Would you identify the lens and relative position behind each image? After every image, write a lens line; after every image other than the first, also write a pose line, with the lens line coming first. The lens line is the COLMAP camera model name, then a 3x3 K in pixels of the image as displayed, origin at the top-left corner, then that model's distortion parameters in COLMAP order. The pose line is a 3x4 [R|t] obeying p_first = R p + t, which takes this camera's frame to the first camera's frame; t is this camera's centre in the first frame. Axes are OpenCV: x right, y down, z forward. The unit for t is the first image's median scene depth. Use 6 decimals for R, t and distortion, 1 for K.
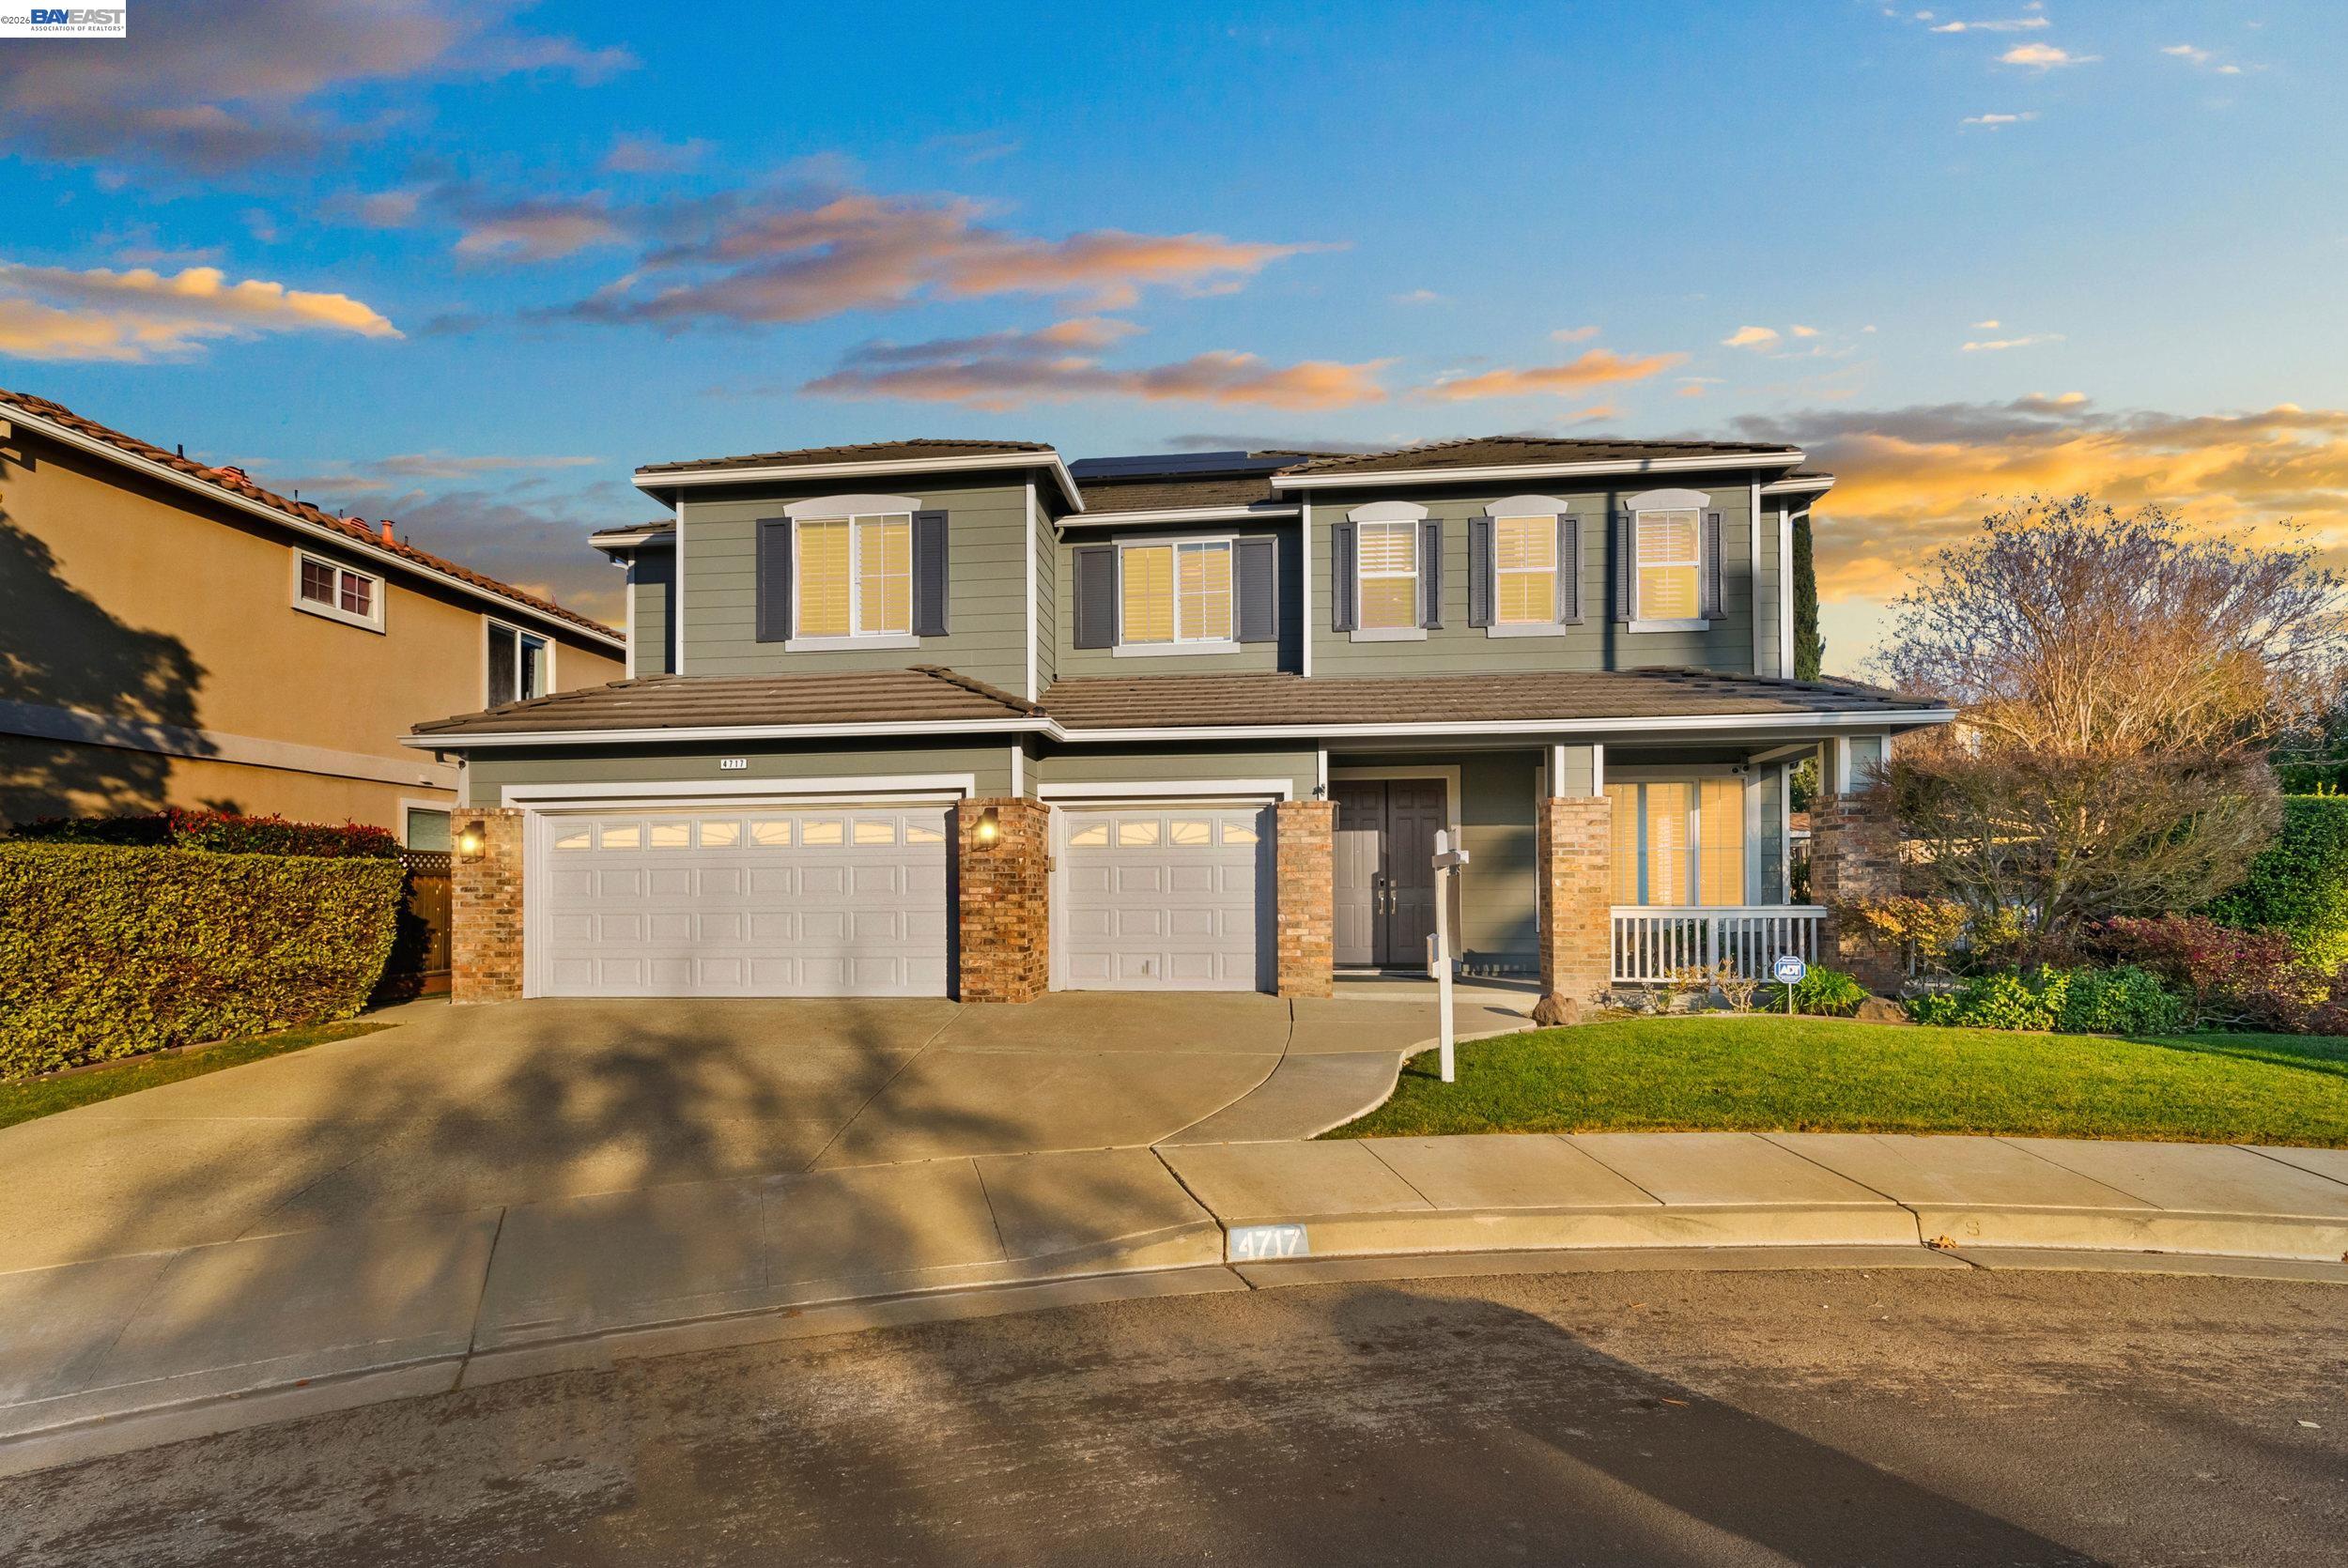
lens RADIAL K [[1092.4, 0, 1171.7], [0, 1092.4, 897.7], [0, 0, 1]] dist [0.000325, 0.000382]
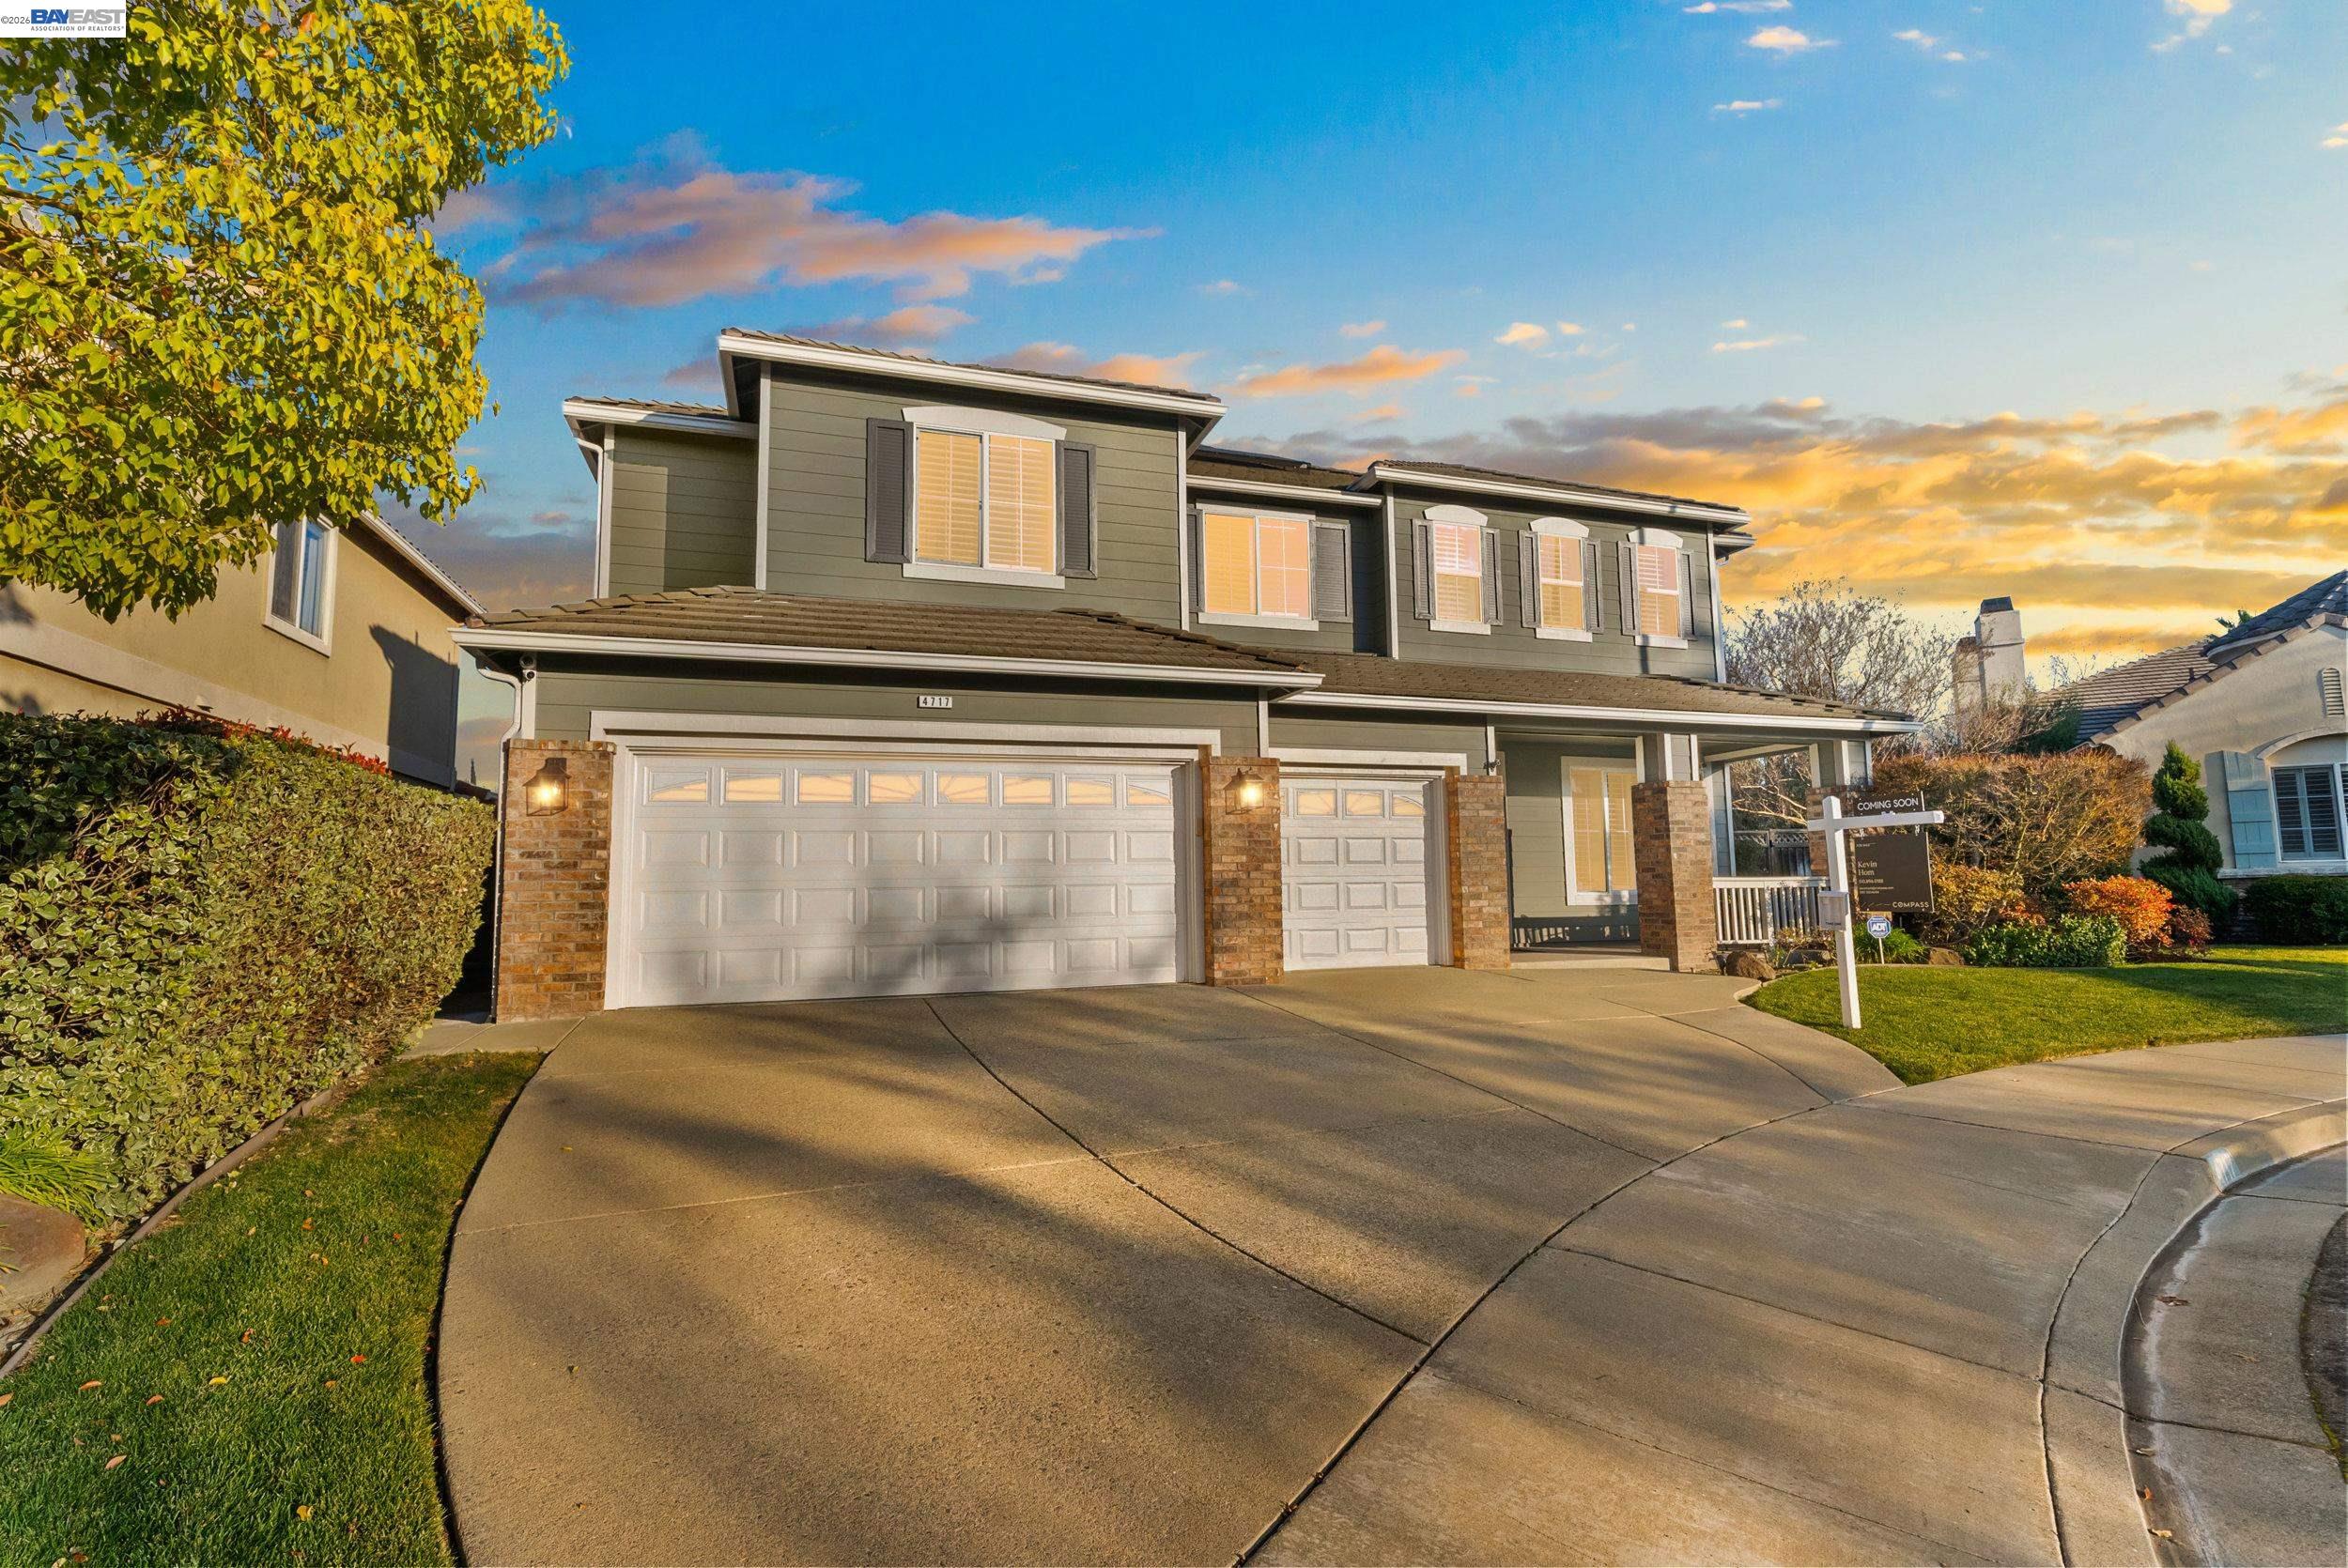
lens RADIAL K [[1085.1, 0, 1151.7], [0, 1085.1, 792.3], [0, 0, 1]] dist [0.002366, 0.000368]
pose [[0.907731, 0.032643, 0.418281, -0.583576], [0.008729, 0.995284, -0.096615, 0.023267], [-0.419462, 0.091351, 0.903165, 0.208712]]
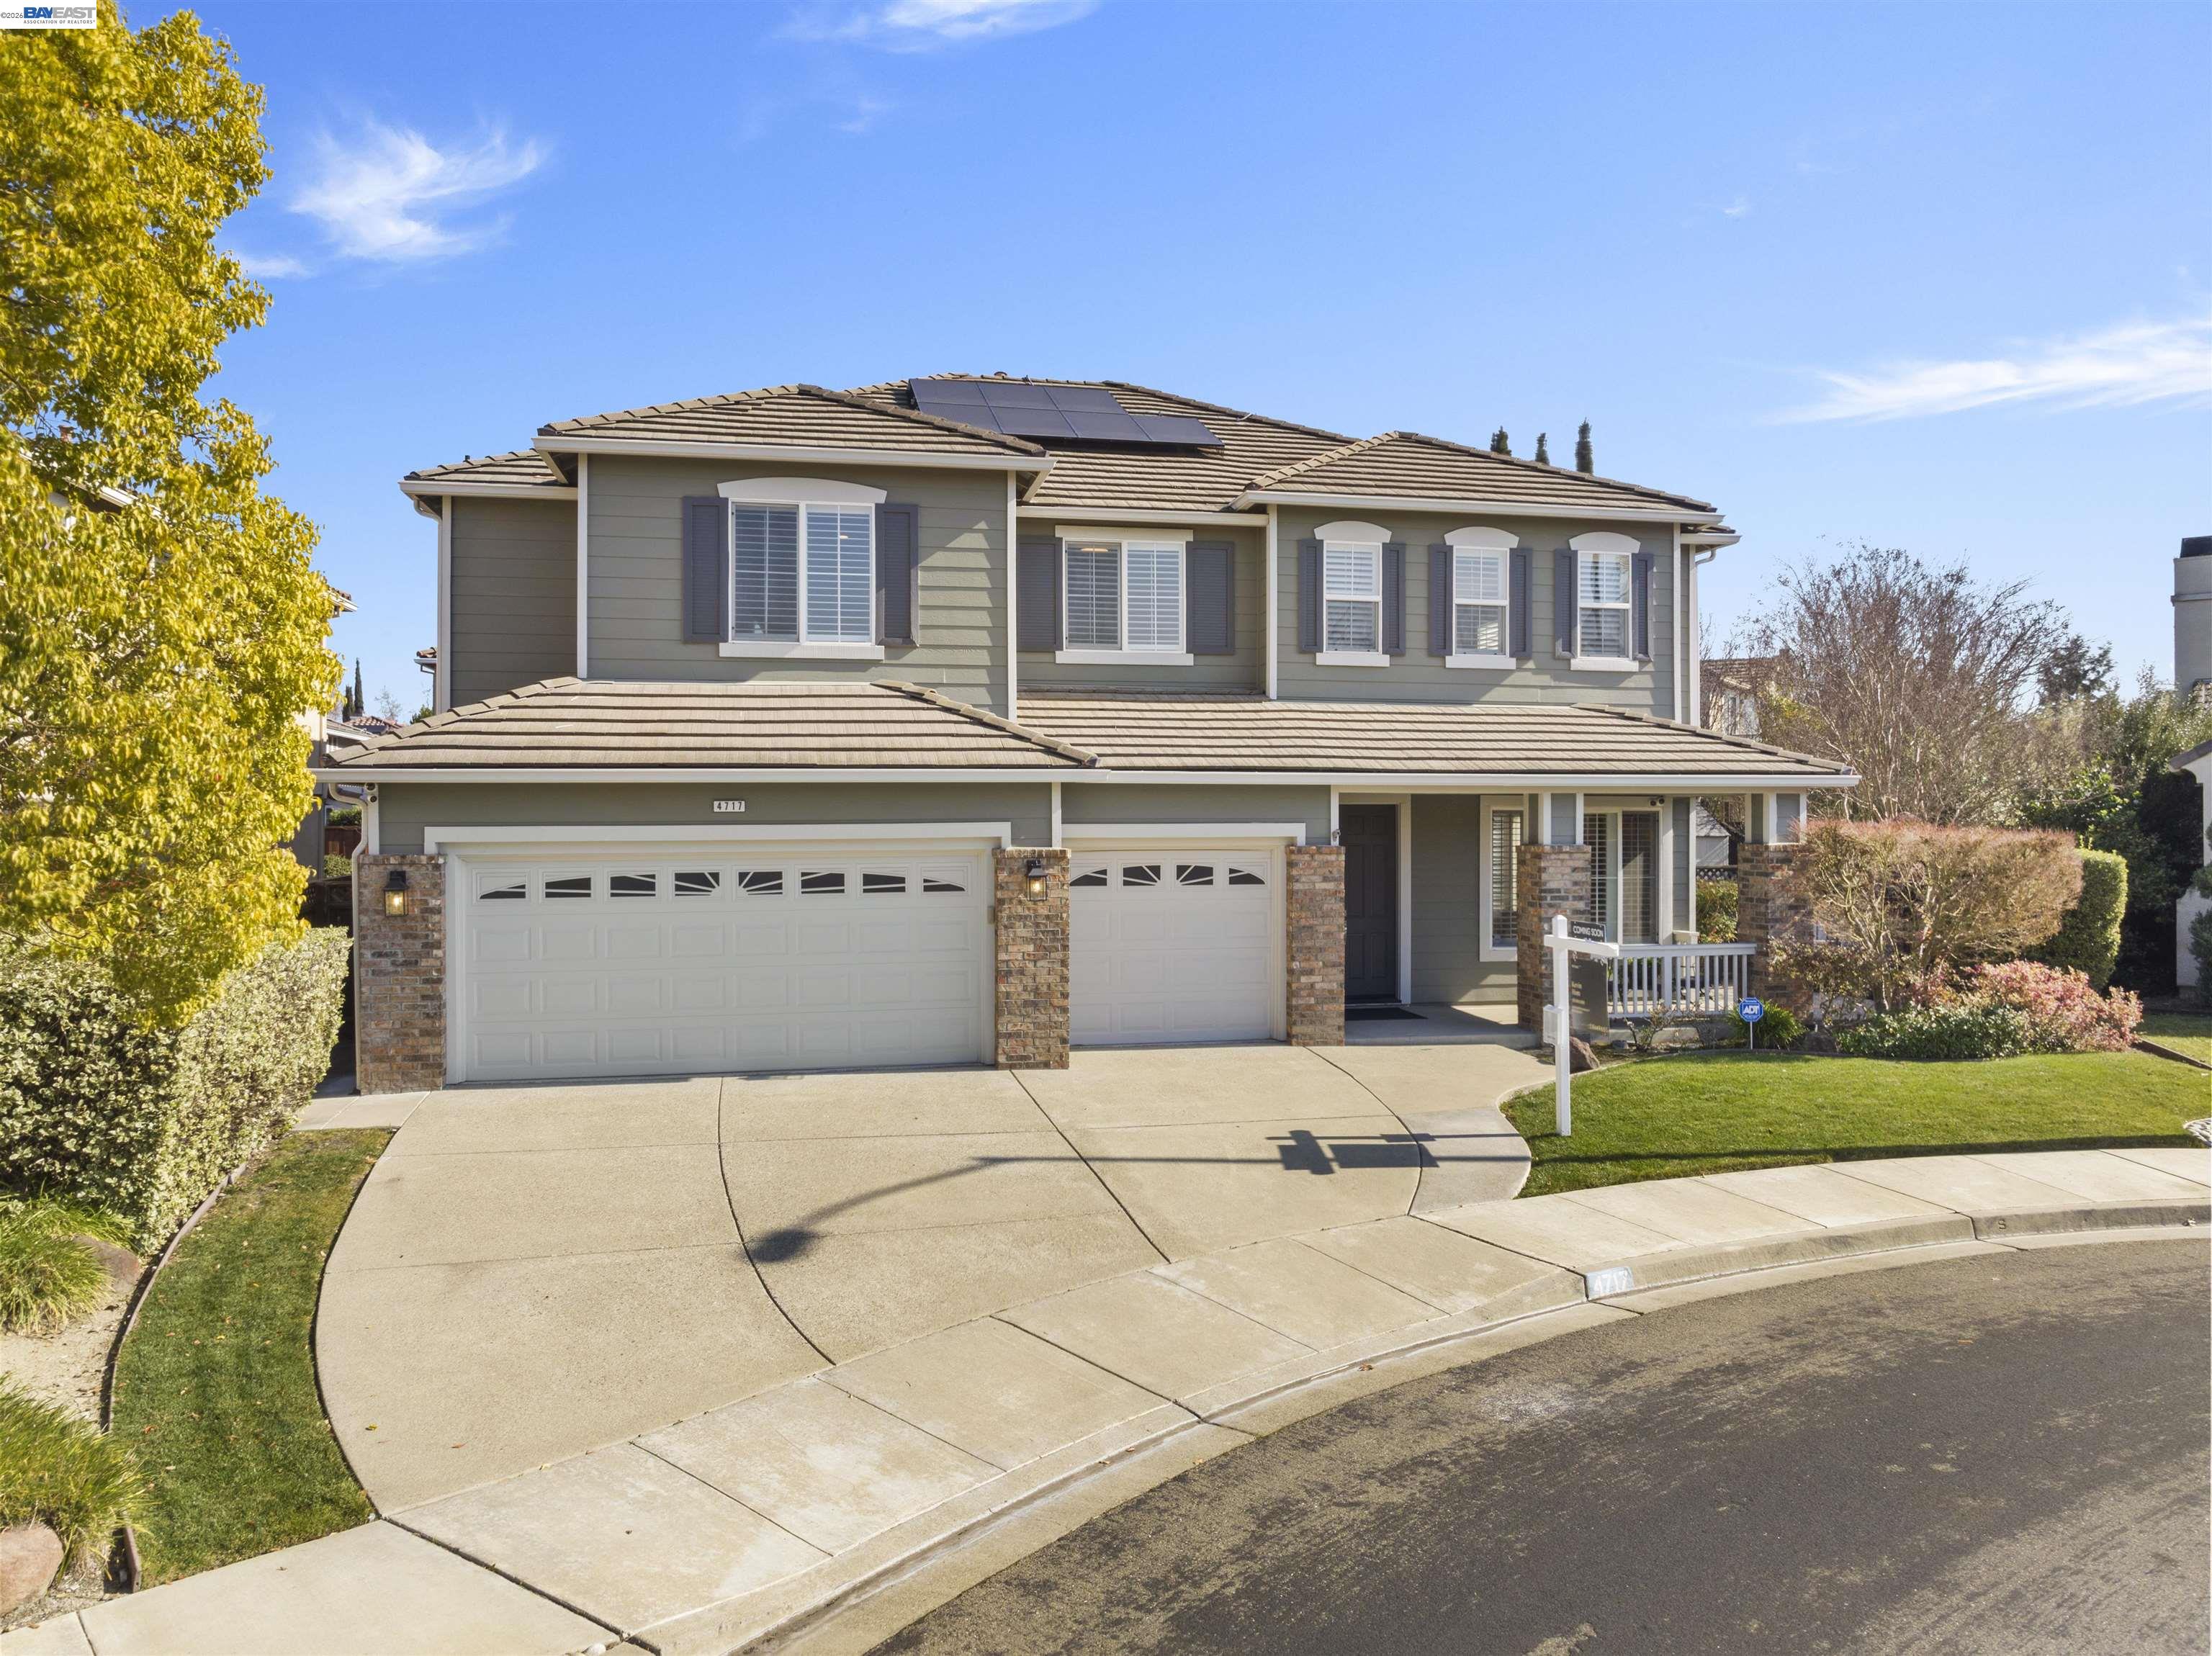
lens RADIAL K [[1568.3, 0, 1118.4], [0, 1568.3, 825.3], [0, 0, 1]] dist [-0.036780, -0.003710]
pose [[0.946690, 0.002209, 0.322139, -0.503445], [-0.004889, 0.999960, 0.007509, -0.116803], [-0.322109, -0.008684, 0.946663, -0.278306]]
